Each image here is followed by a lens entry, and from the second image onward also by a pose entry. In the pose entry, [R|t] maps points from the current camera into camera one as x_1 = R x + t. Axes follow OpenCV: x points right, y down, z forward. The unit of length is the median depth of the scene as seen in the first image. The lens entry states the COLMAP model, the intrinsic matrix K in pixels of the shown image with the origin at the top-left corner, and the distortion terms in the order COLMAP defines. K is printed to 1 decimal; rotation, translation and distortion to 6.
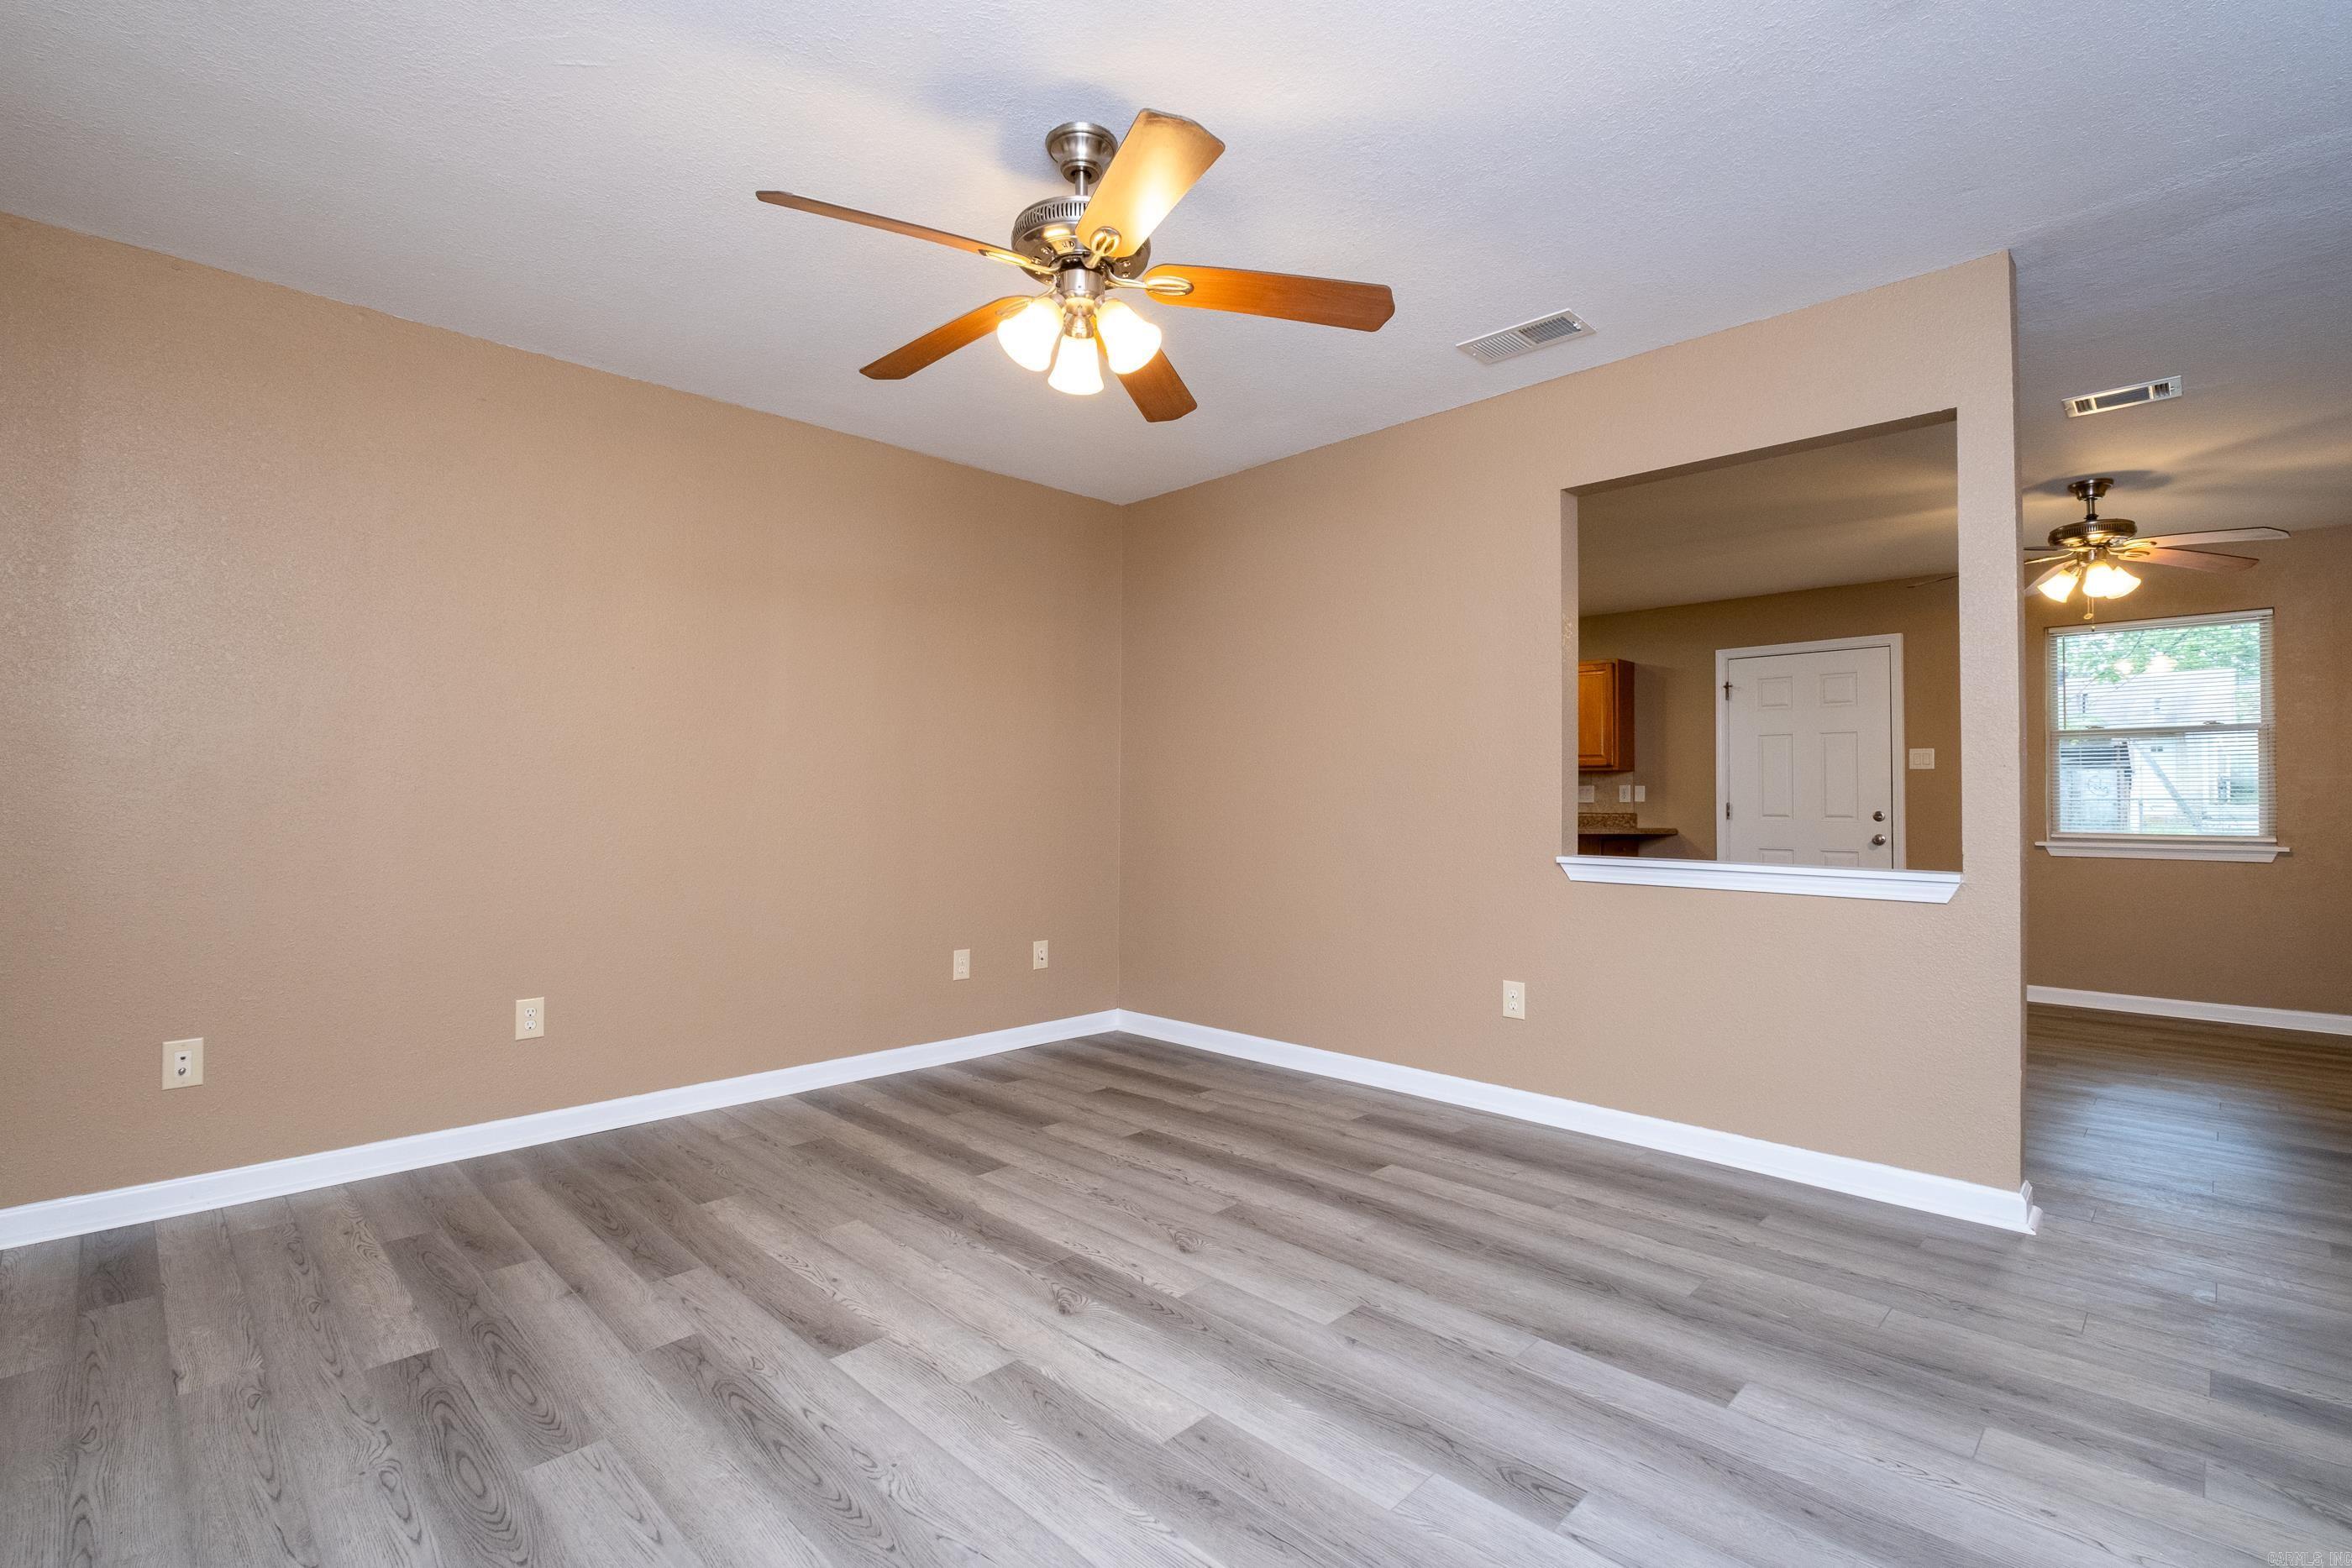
lens RADIAL K [[1046.3, 0, 1185.3], [0, 1046.3, 786.1], [0, 0, 1]] dist [-0.002958, -0.001574]
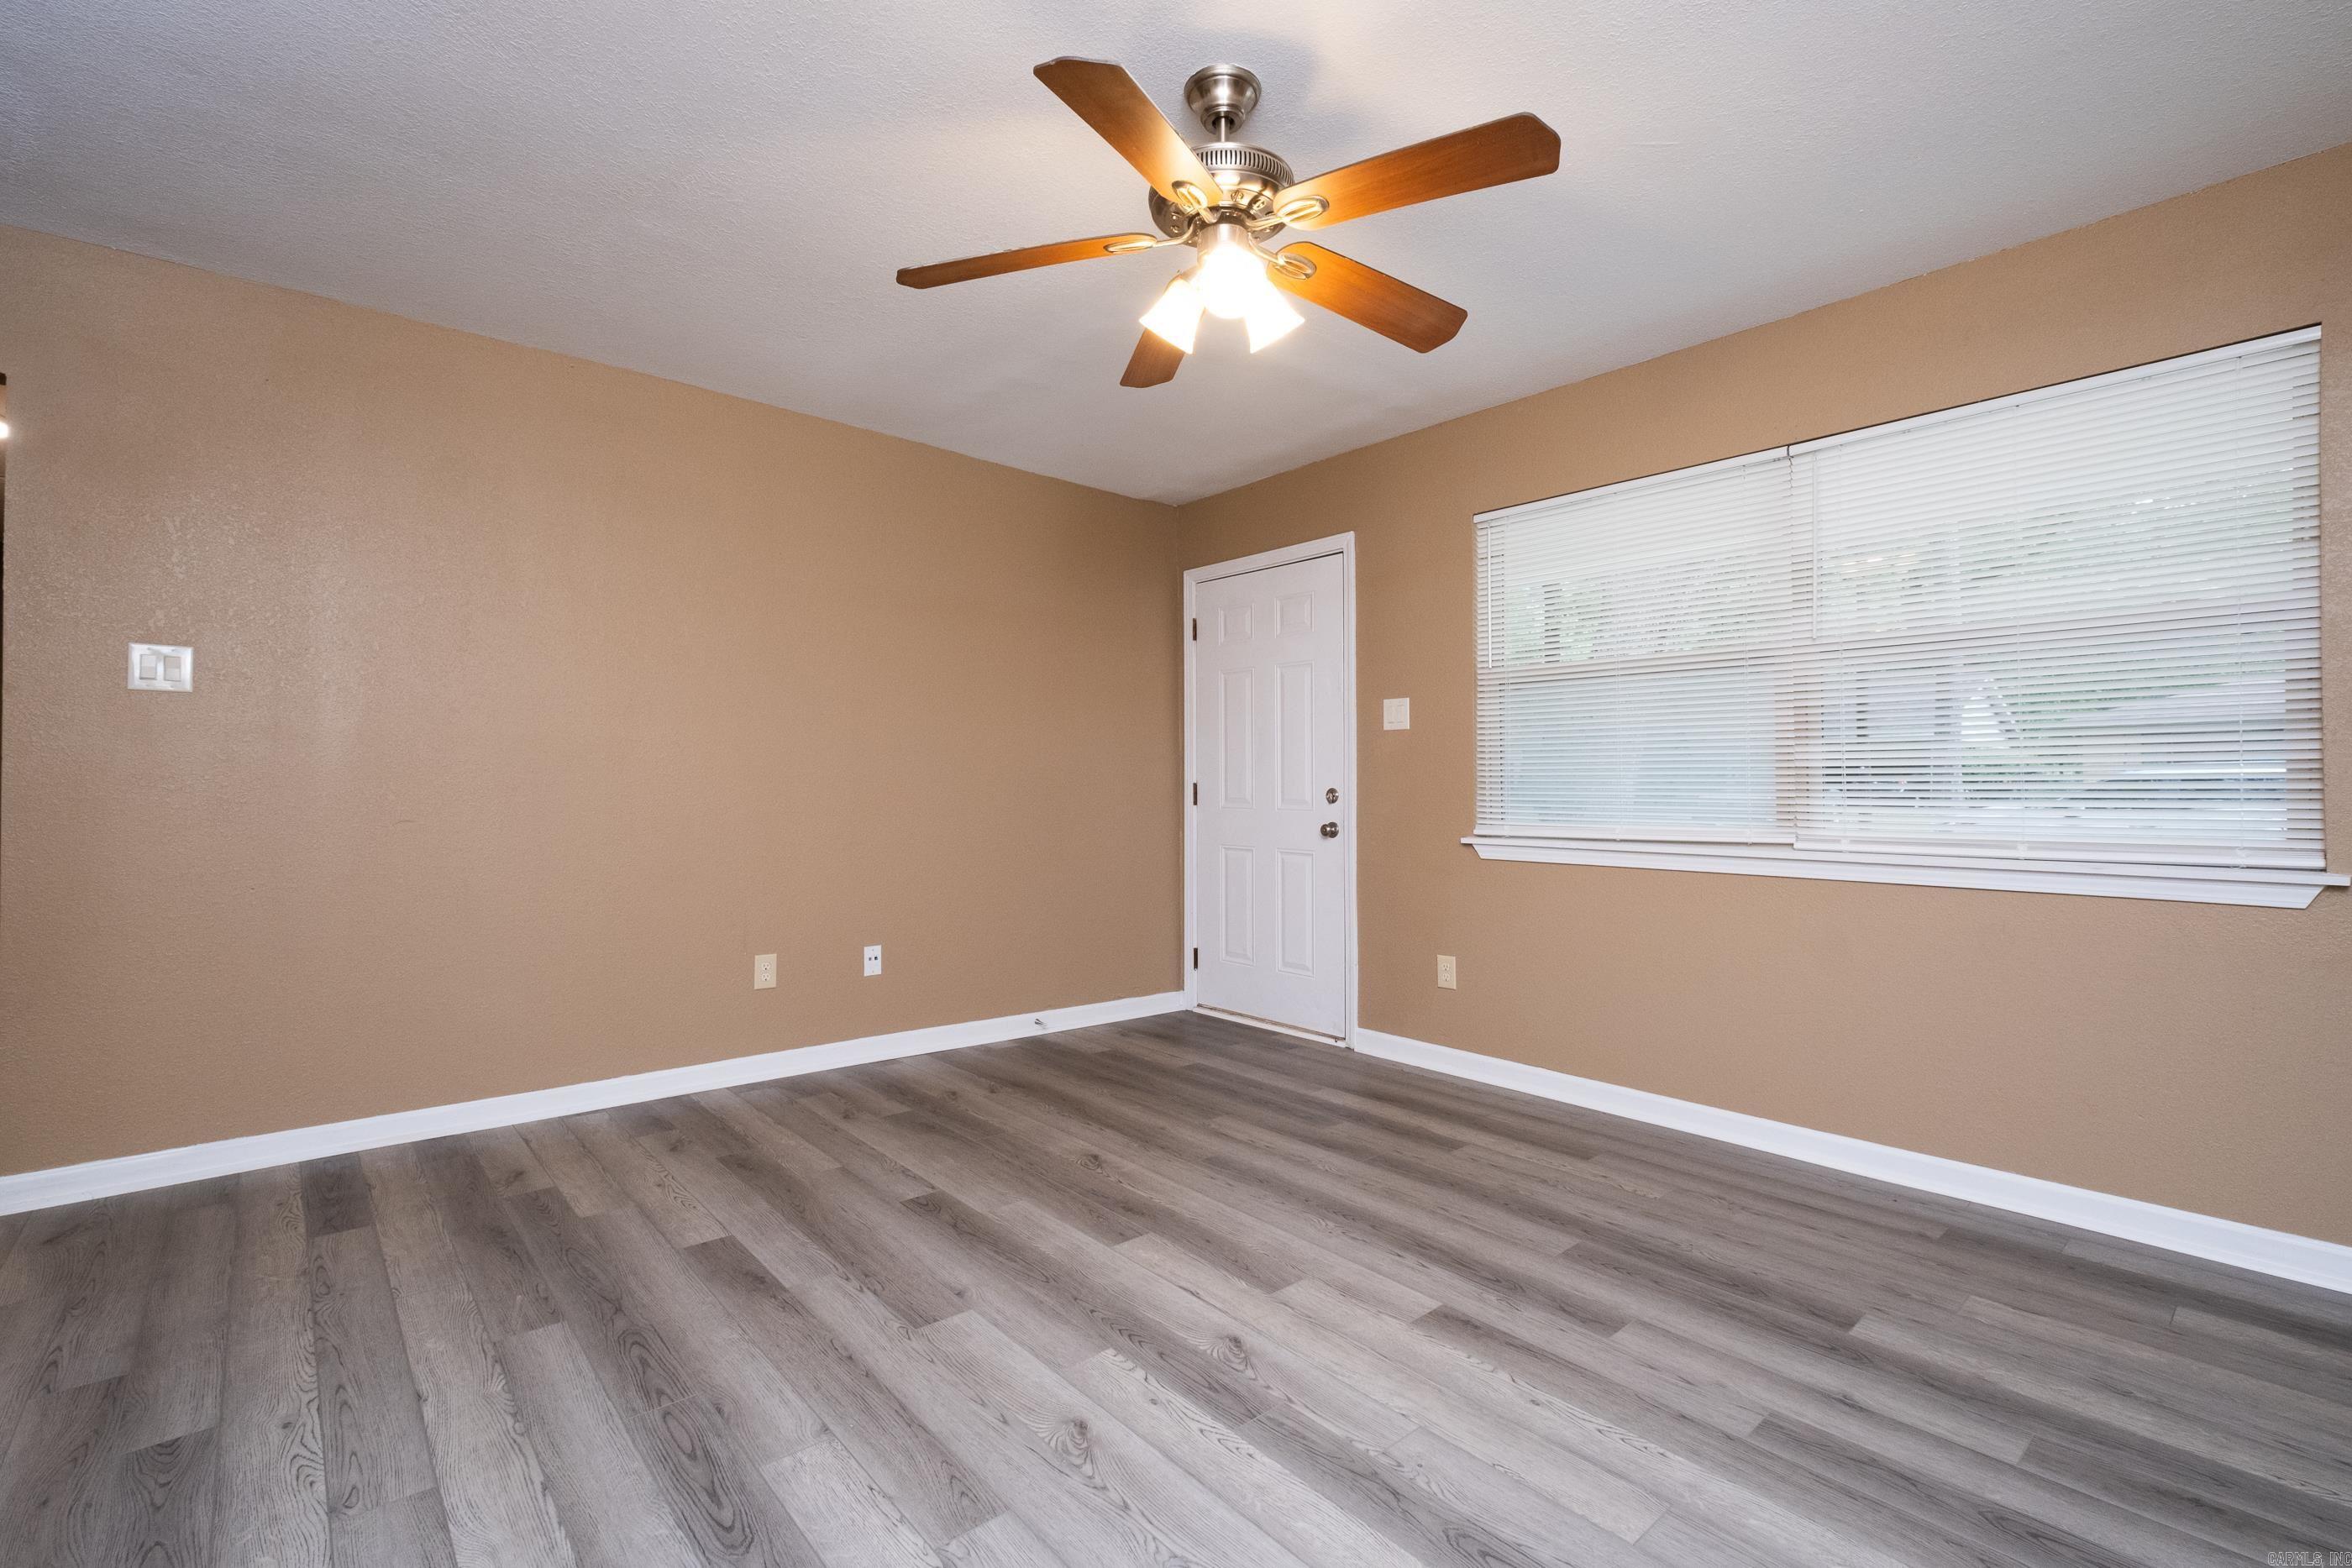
lens RADIAL K [[1046.3, 0, 1178.3], [0, 1046.3, 791.8], [0, 0, 1]] dist [-0.002958, -0.001574]
pose [[-0.996800, -0.005951, 0.079720, -0.123992], [-0.005866, 0.999982, 0.001298, 0.013025], [-0.079726, 0.000826, -0.996816, 1.752850]]
